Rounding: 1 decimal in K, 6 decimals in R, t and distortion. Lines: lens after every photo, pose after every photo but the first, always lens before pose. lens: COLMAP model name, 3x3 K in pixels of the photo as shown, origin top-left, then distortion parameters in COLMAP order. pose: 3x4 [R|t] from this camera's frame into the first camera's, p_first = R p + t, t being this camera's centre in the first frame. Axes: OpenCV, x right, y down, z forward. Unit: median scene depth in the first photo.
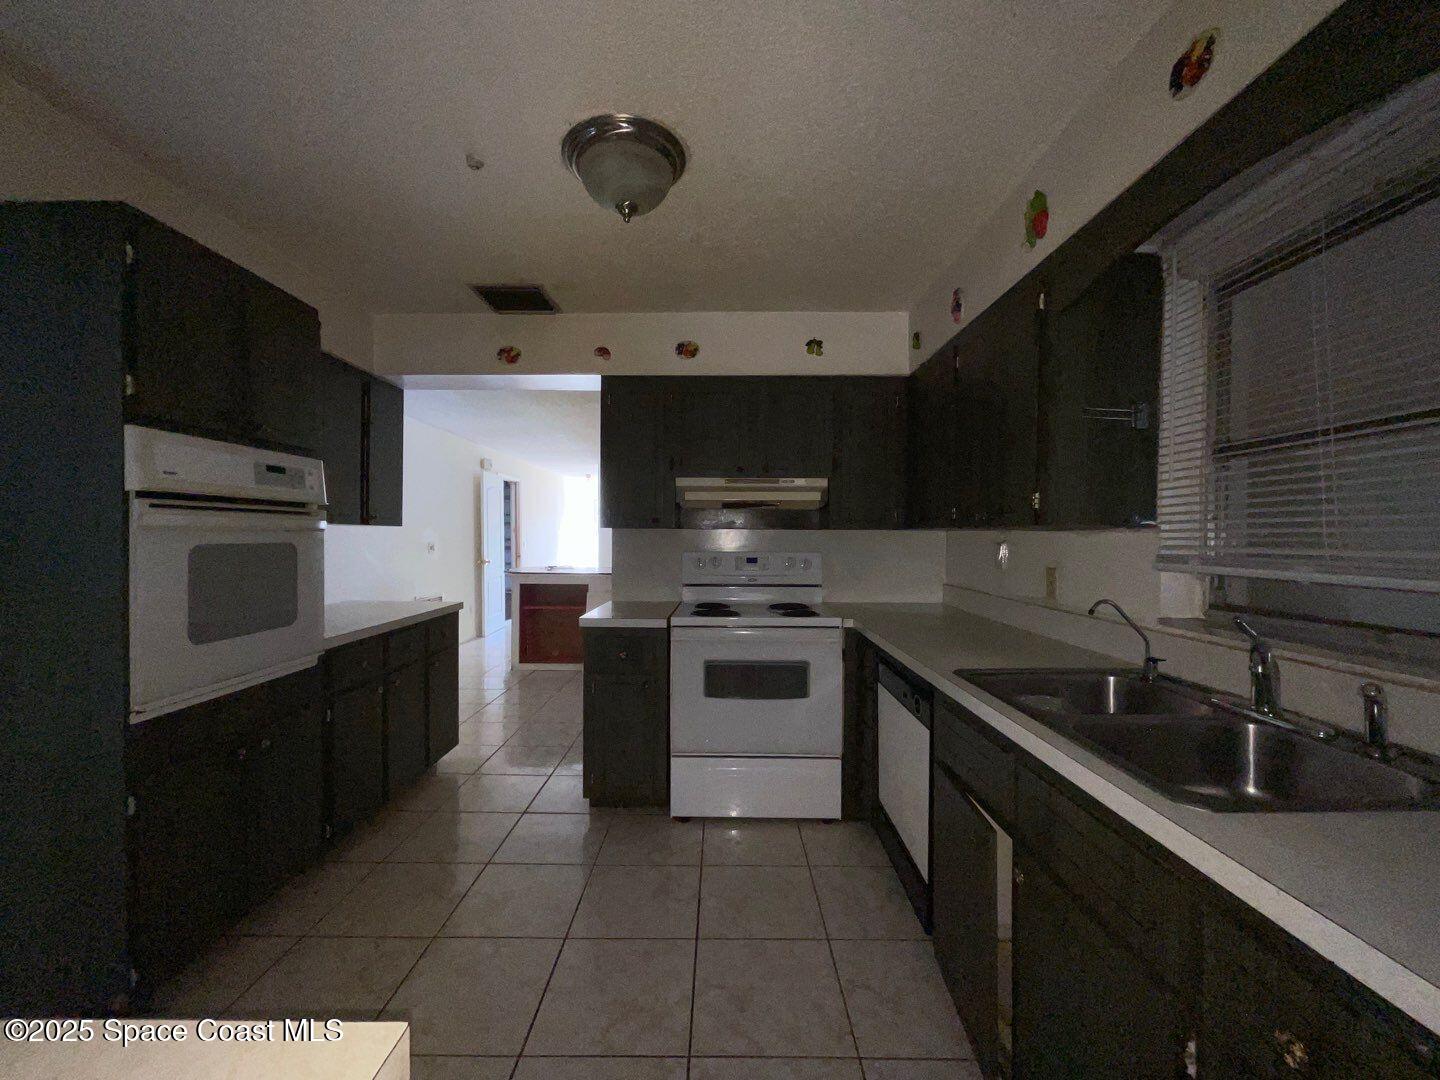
lens RADIAL K [[587.3, 0, 720.0], [0, 587.3, 540.0], [0, 0, 1]] dist [-0.001059, 0.000632]
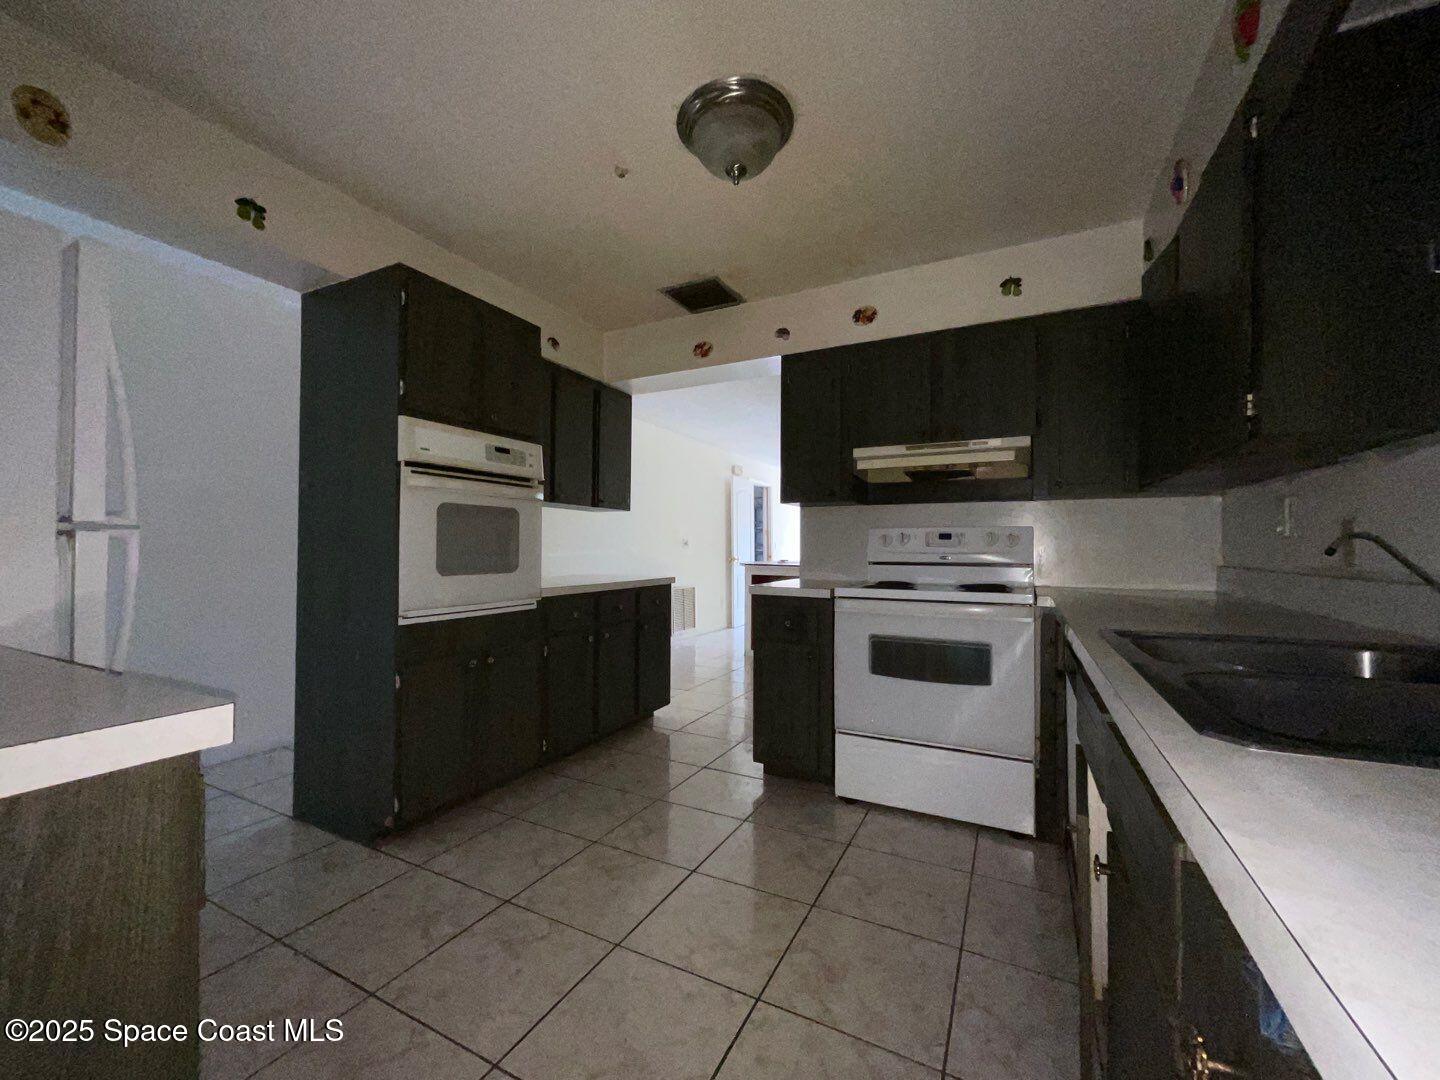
lens RADIAL K [[587.3, 0, 720.0], [0, 587.3, 540.0], [0, 0, 1]] dist [-0.001059, 0.000632]
pose [[0.889810, -0.006466, -0.456285, 0.191421], [-0.006043, 0.999645, -0.025951, 0.079446], [0.456291, 0.025849, 0.889455, 0.047893]]
